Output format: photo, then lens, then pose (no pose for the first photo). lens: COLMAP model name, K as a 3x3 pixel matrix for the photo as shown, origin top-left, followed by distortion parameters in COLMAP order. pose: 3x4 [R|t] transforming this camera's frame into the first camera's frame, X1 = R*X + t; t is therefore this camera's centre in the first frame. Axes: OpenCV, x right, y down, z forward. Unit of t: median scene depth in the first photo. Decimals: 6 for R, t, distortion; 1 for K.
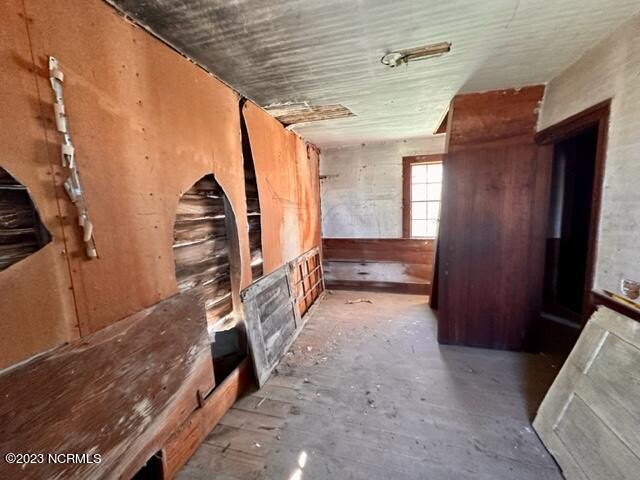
lens RADIAL K [[256.3, 0, 318.3], [0, 256.3, 239.9], [0, 0, 1]] dist [0.001117, -0.000089]
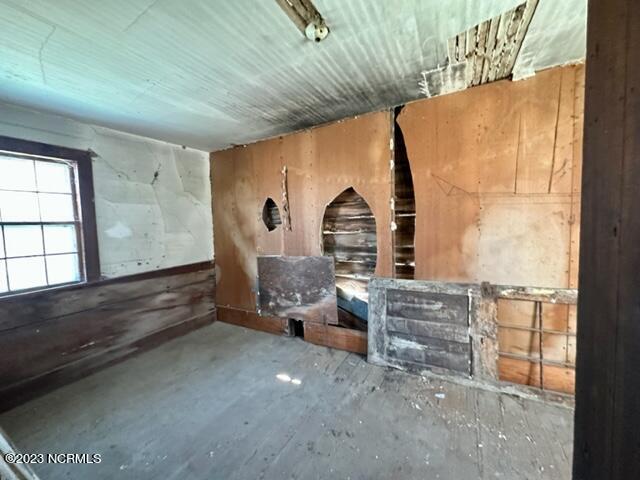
lens RADIAL K [[256.3, 0, 318.3], [0, 256.3, 239.0], [0, 0, 1]] dist [0.001117, -0.000089]
pose [[-0.228341, 0.113682, -0.966921, 1.008682], [-0.078846, 0.987738, 0.134749, -0.138134], [0.970383, 0.107006, -0.216577, 1.088089]]
